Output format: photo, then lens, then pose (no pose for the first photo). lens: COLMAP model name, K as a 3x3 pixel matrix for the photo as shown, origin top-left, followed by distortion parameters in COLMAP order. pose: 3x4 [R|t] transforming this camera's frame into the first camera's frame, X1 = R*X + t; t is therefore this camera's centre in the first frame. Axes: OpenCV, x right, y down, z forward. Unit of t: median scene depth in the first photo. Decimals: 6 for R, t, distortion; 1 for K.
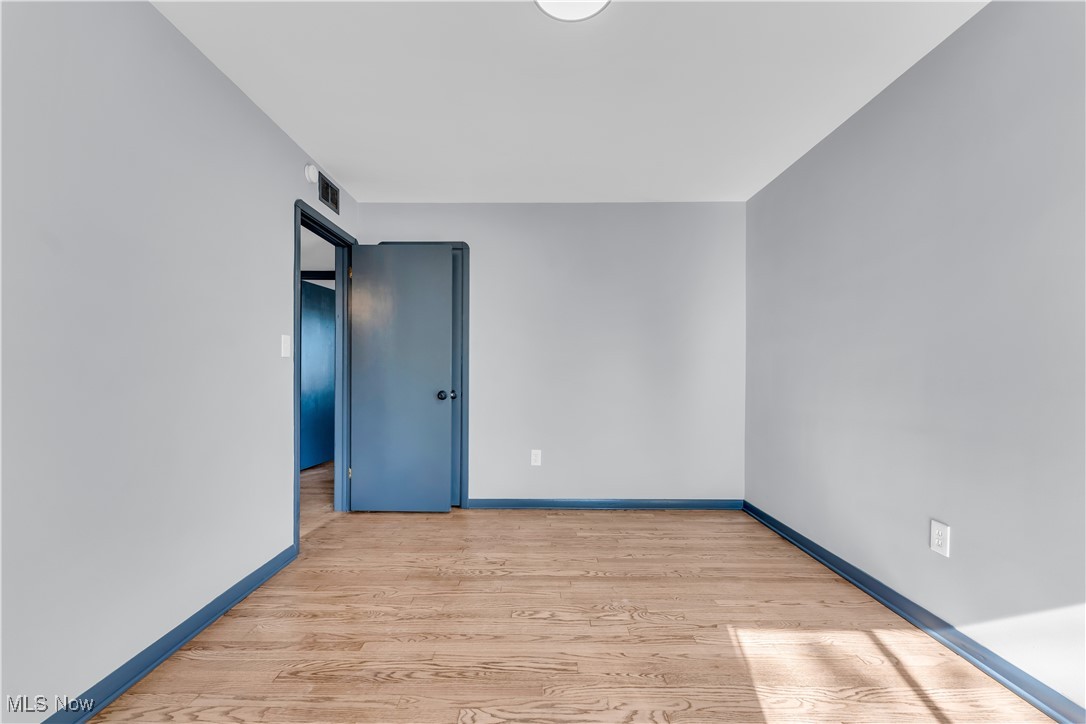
lens RADIAL K [[433.9, 0, 536.8], [0, 433.9, 367.5], [0, 0, 1]] dist [-0.002379, -0.000117]
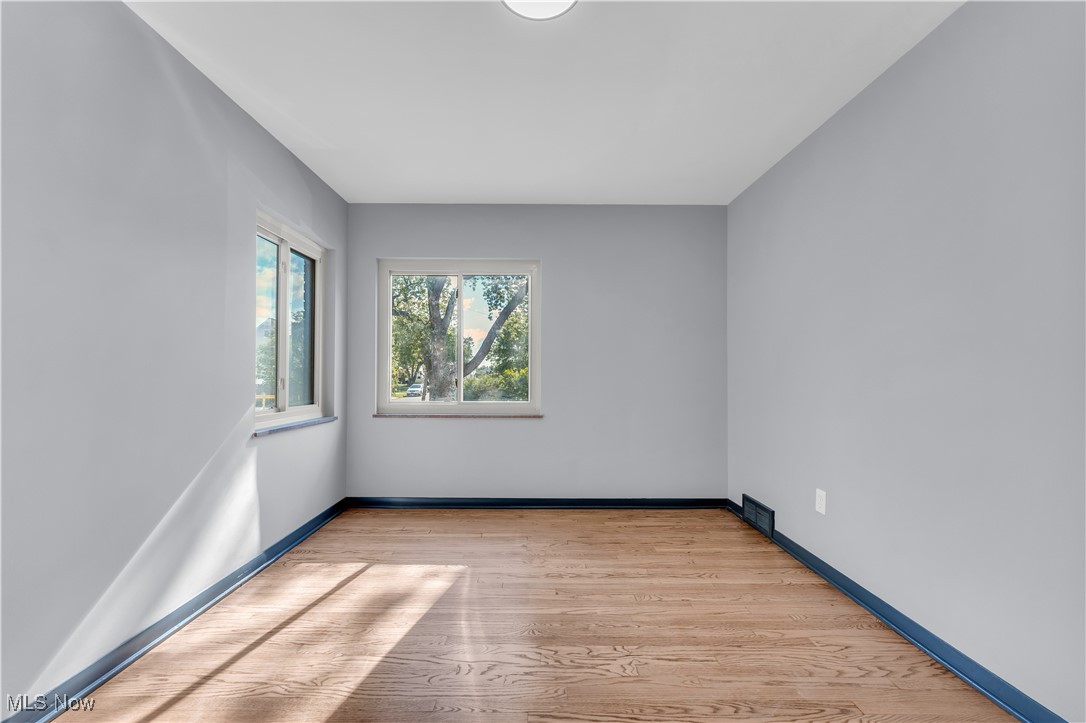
lens RADIAL K [[433.9, 0, 536.8], [0, 433.9, 367.0], [0, 0, 1]] dist [-0.002379, -0.000117]
pose [[-0.999931, -0.009470, -0.006994, 0.097287], [-0.009390, 0.999891, -0.011421, 0.010332], [0.007102, -0.011355, -0.999910, 2.028575]]
